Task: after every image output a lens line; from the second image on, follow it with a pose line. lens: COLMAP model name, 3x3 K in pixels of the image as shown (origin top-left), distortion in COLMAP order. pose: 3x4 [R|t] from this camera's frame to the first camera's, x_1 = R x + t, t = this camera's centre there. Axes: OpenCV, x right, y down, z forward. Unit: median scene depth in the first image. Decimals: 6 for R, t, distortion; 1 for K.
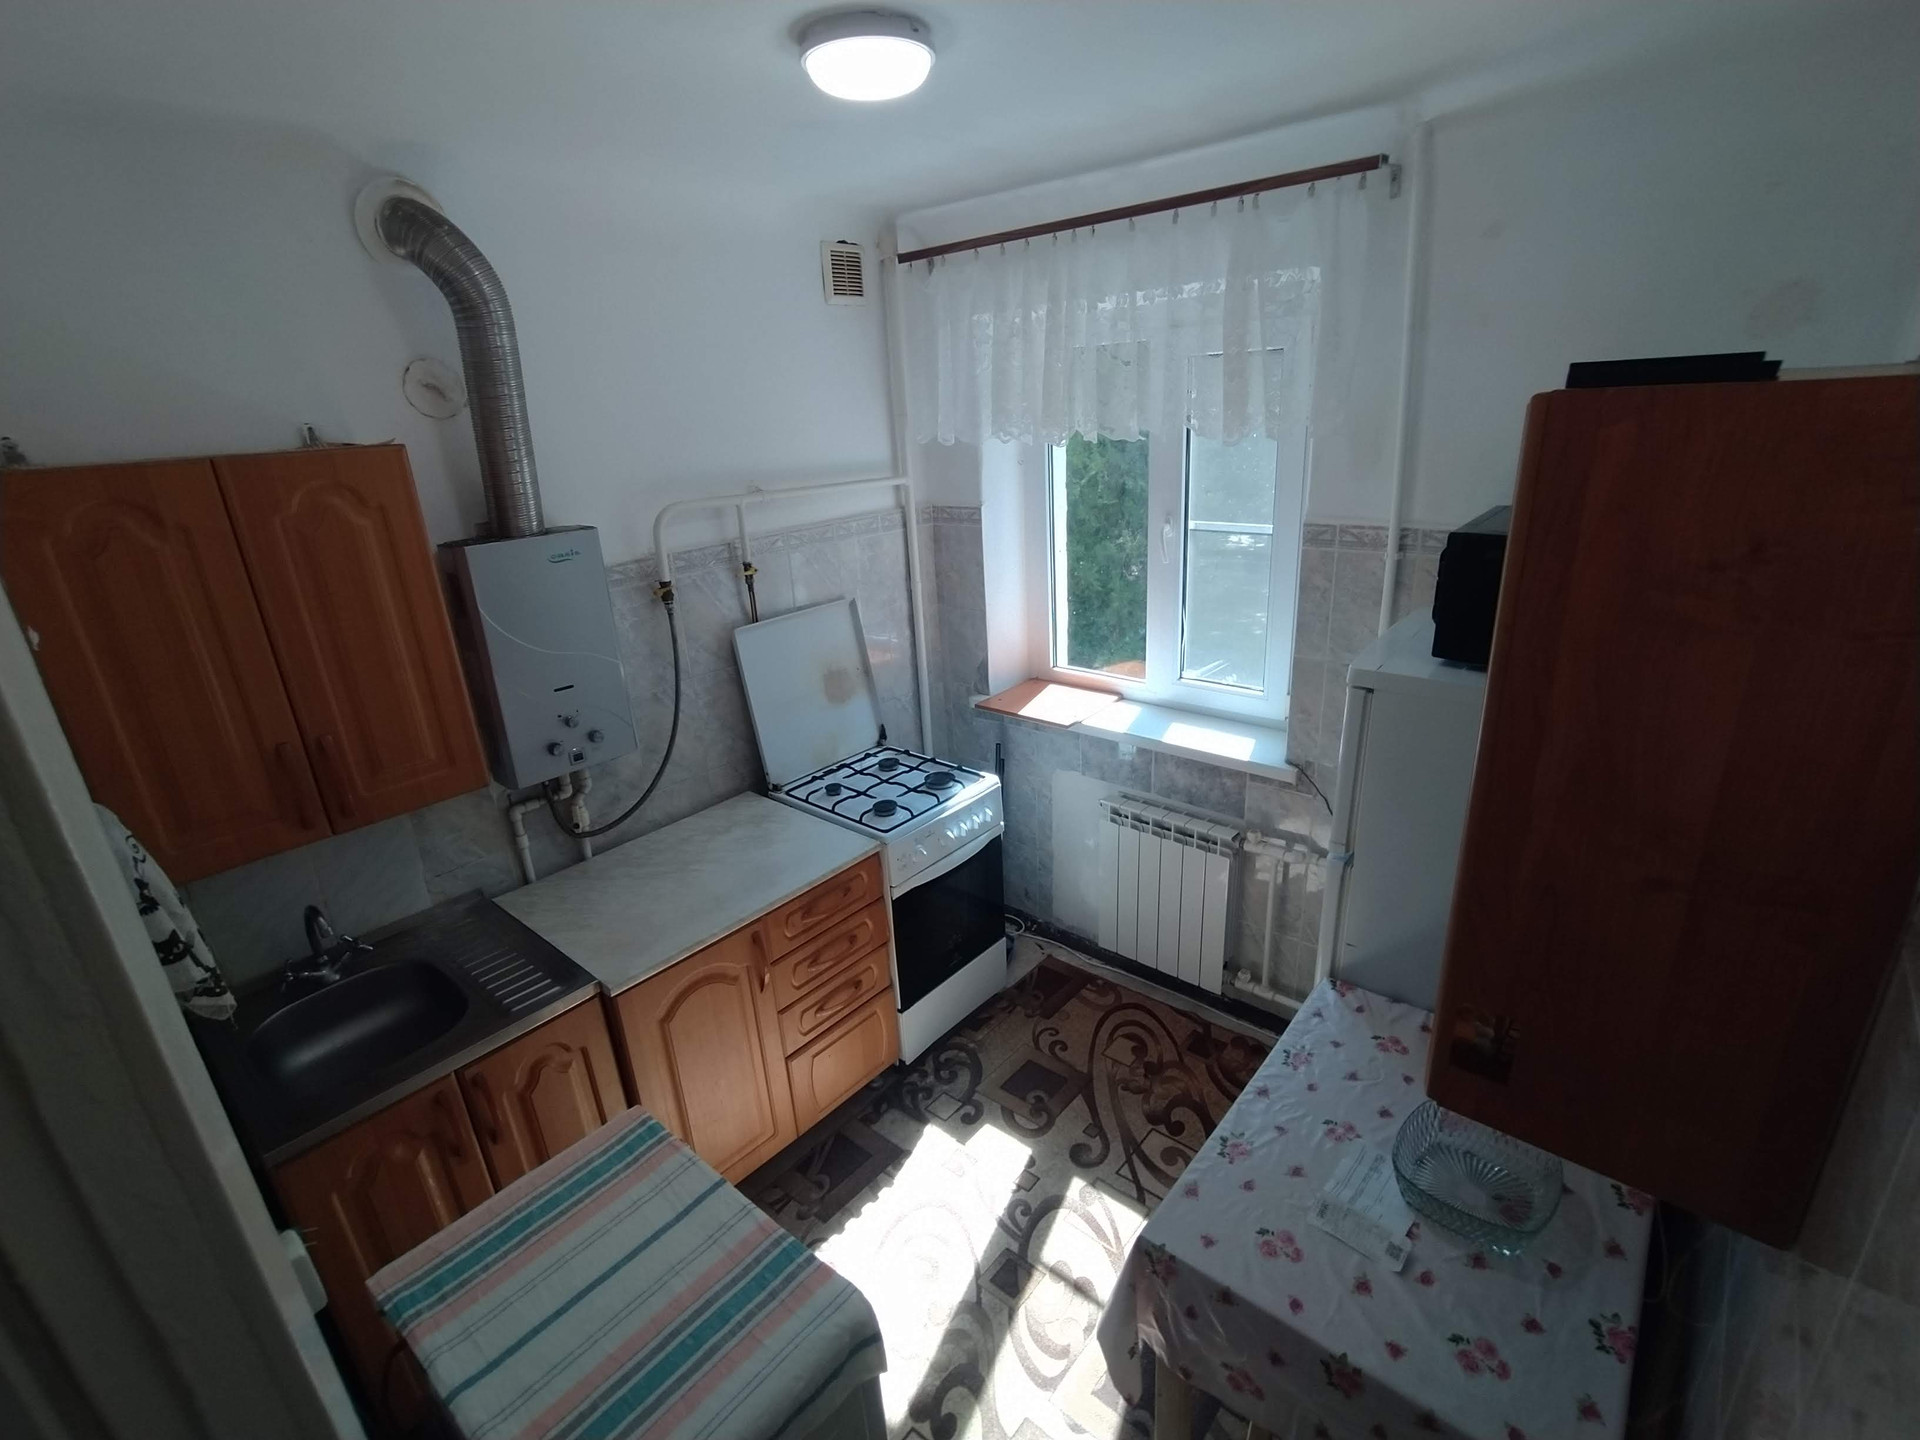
lens RADIAL K [[882.1, 0, 984.6], [0, 882.1, 717.6], [0, 0, 1]] dist [-0.025912, 0.011915]
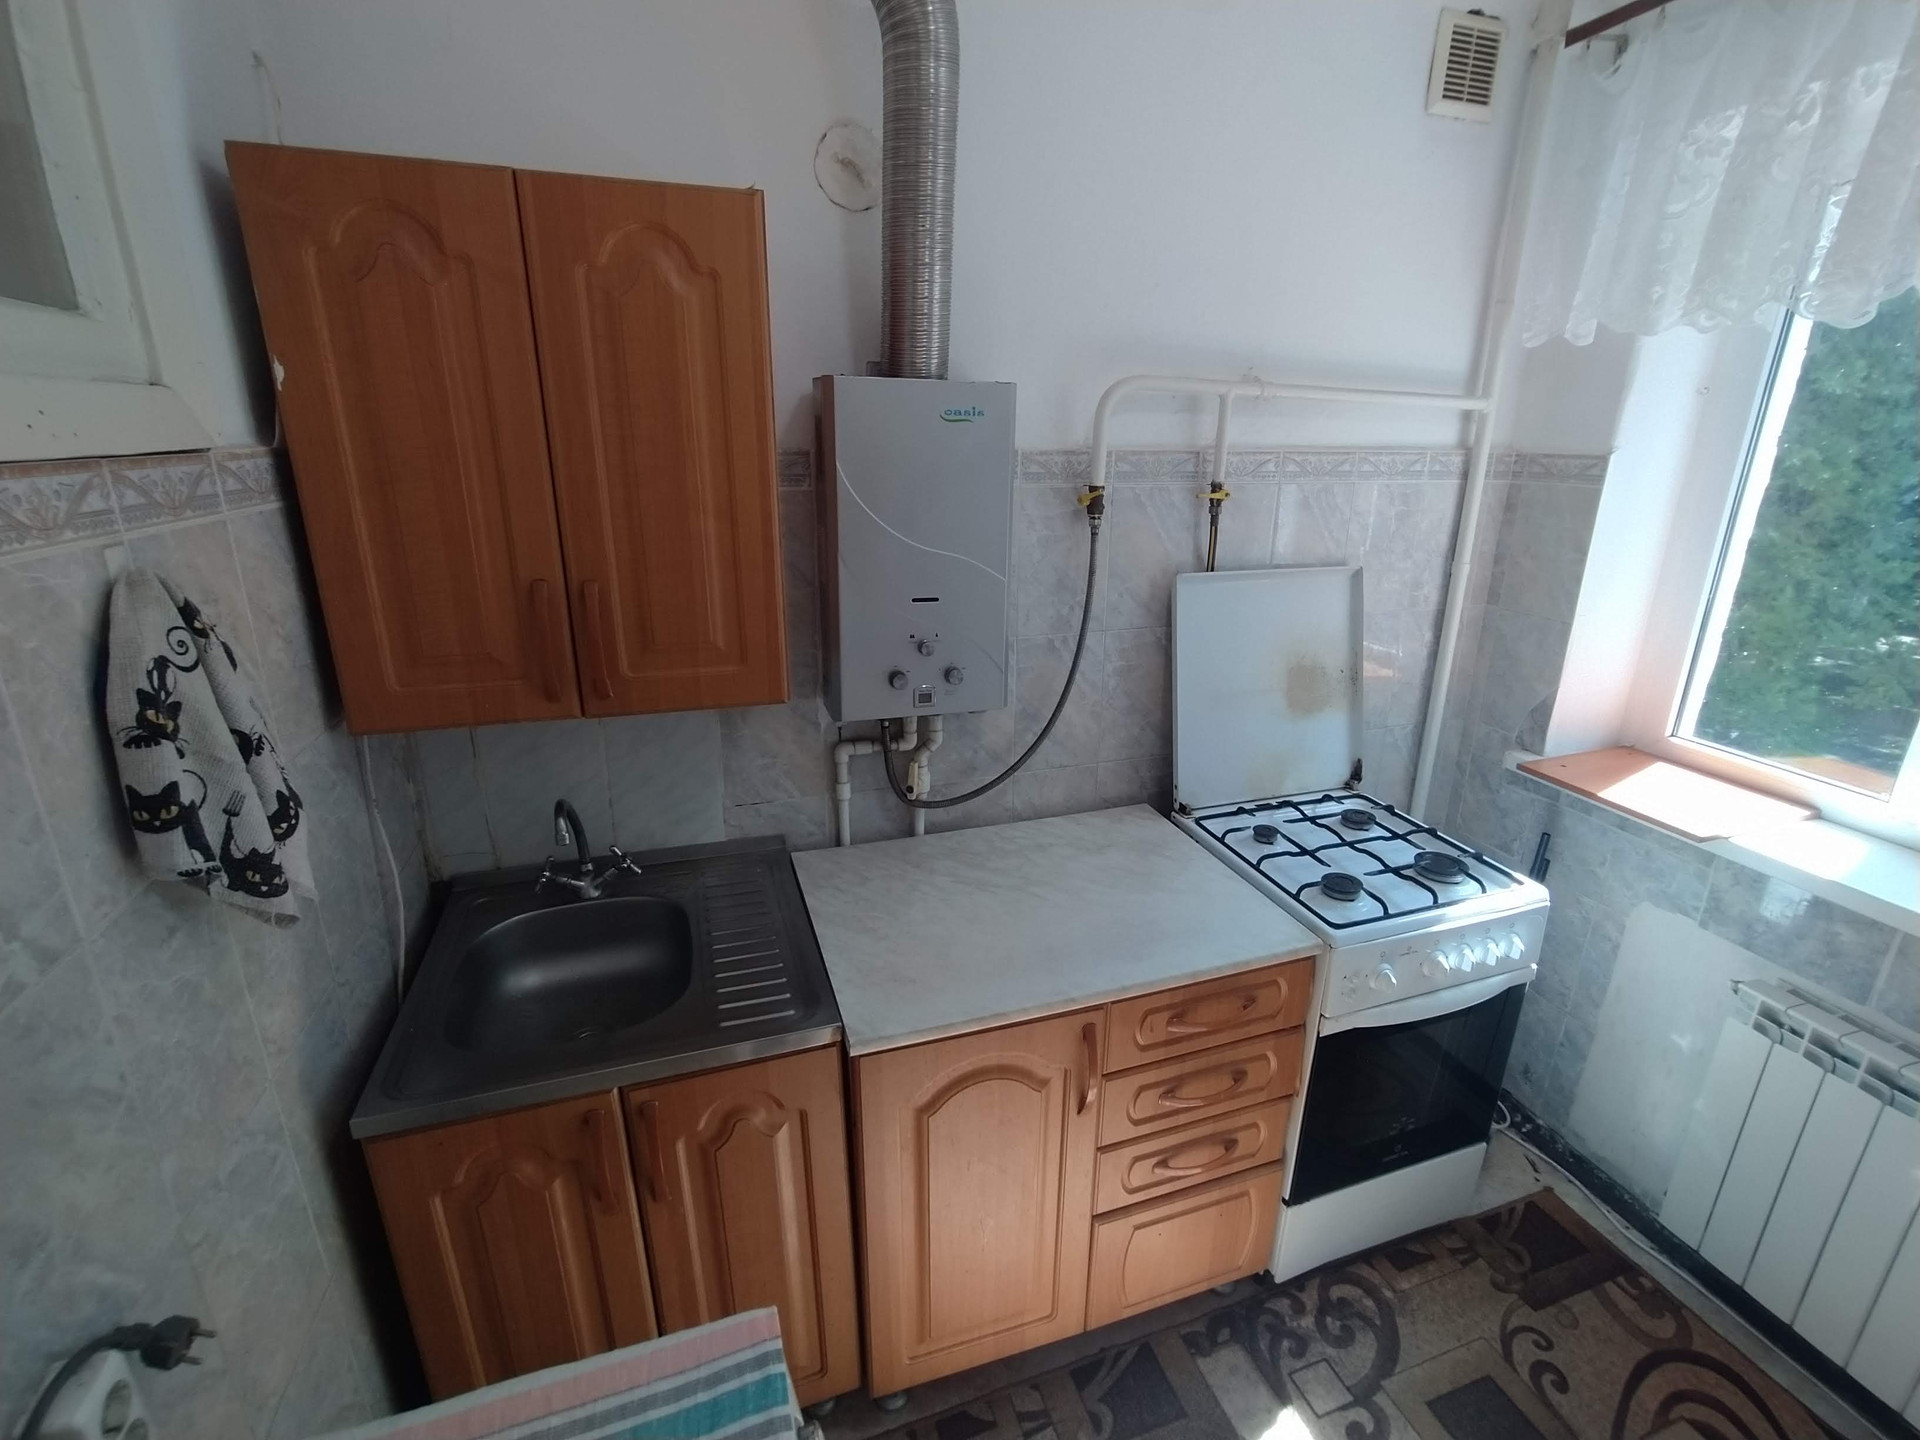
lens RADIAL K [[882.1, 0, 984.6], [0, 882.1, 717.6], [0, 0, 1]] dist [-0.025912, 0.011915]
pose [[0.856231, 0.216354, -0.469105, -0.062276], [-0.225047, 0.973596, 0.038263, 0.018329], [0.464997, 0.072809, 0.882313, 0.317778]]
